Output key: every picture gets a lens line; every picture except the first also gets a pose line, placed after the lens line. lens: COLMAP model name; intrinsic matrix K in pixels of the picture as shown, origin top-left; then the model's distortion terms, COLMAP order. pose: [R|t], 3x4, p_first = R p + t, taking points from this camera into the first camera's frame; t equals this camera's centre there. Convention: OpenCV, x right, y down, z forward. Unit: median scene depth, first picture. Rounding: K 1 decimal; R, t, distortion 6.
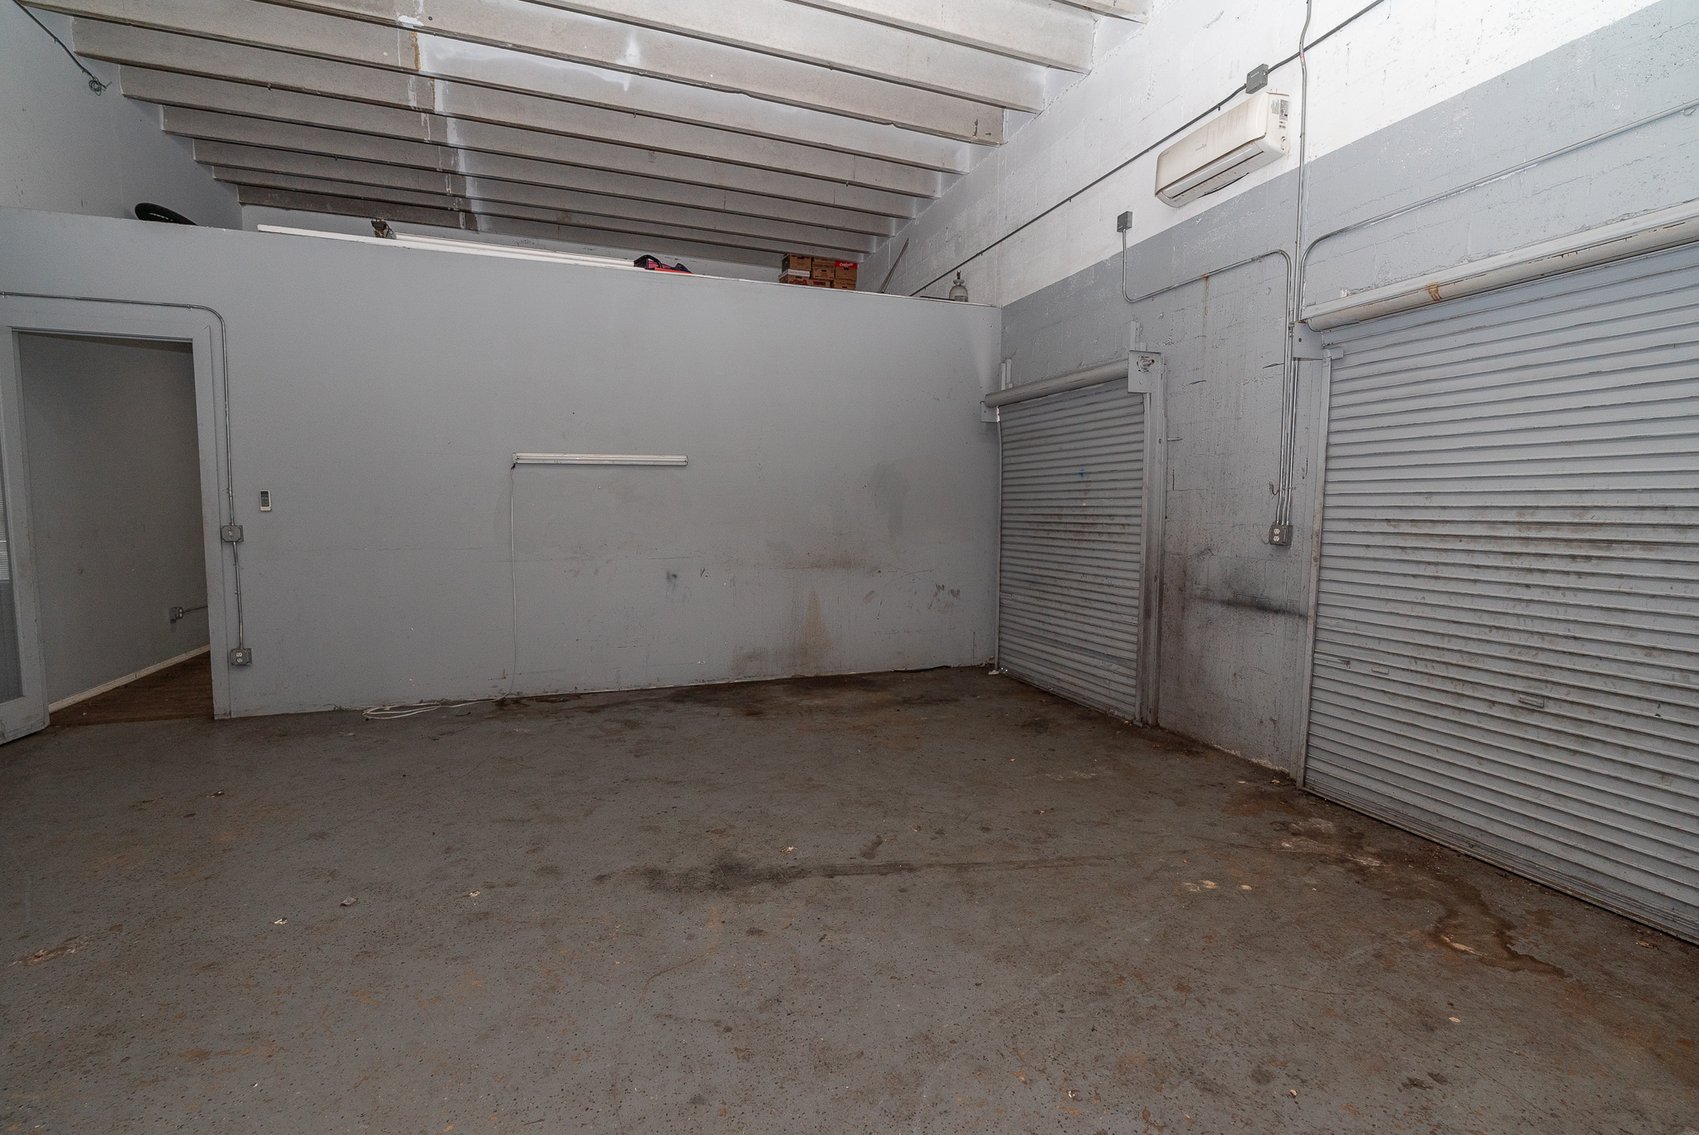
lens RADIAL K [[774.1, 0, 862.9], [0, 774.1, 571.5], [0, 0, 1]] dist [-0.066389, 0.028706]
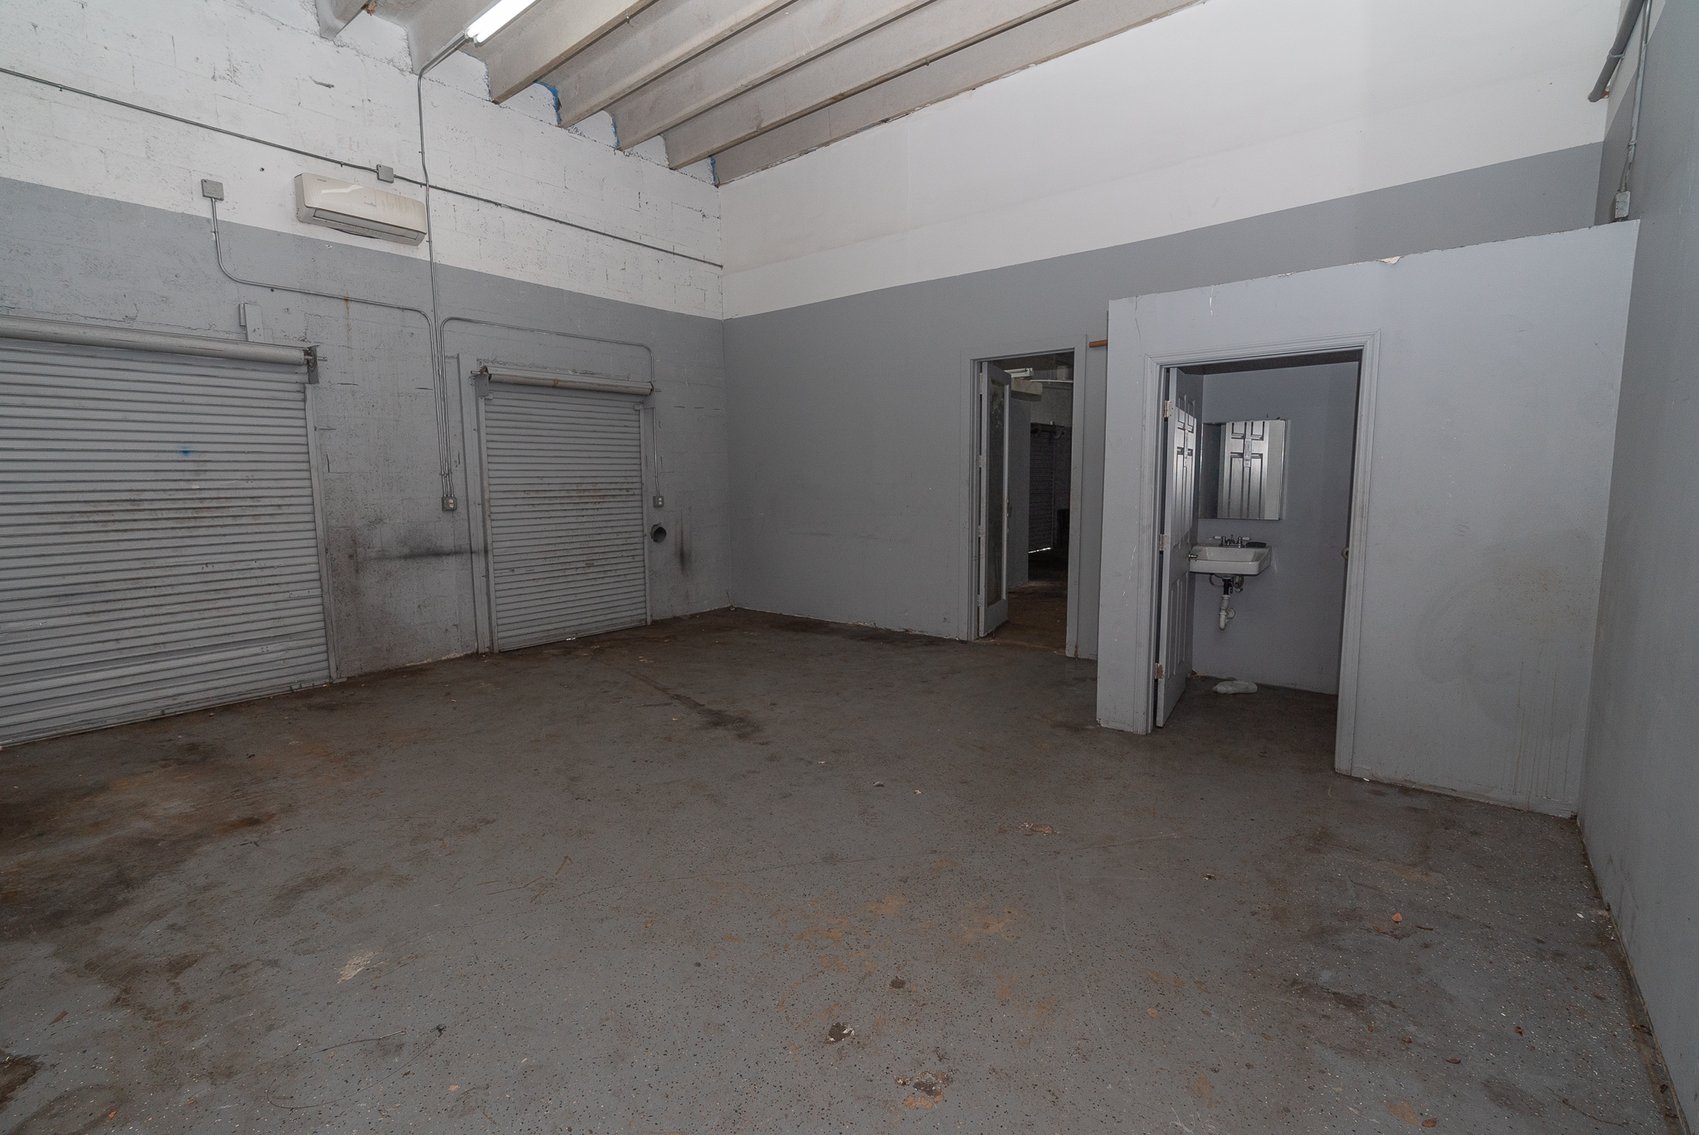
lens RADIAL K [[774.1, 0, 862.9], [0, 774.1, 571.5], [0, 0, 1]] dist [-0.066389, 0.028706]
pose [[-0.537178, -0.114004, 0.835729, -1.109787], [0.062832, 0.982662, 0.174434, -0.119551], [-0.841125, 0.146213, -0.520702, 1.045232]]
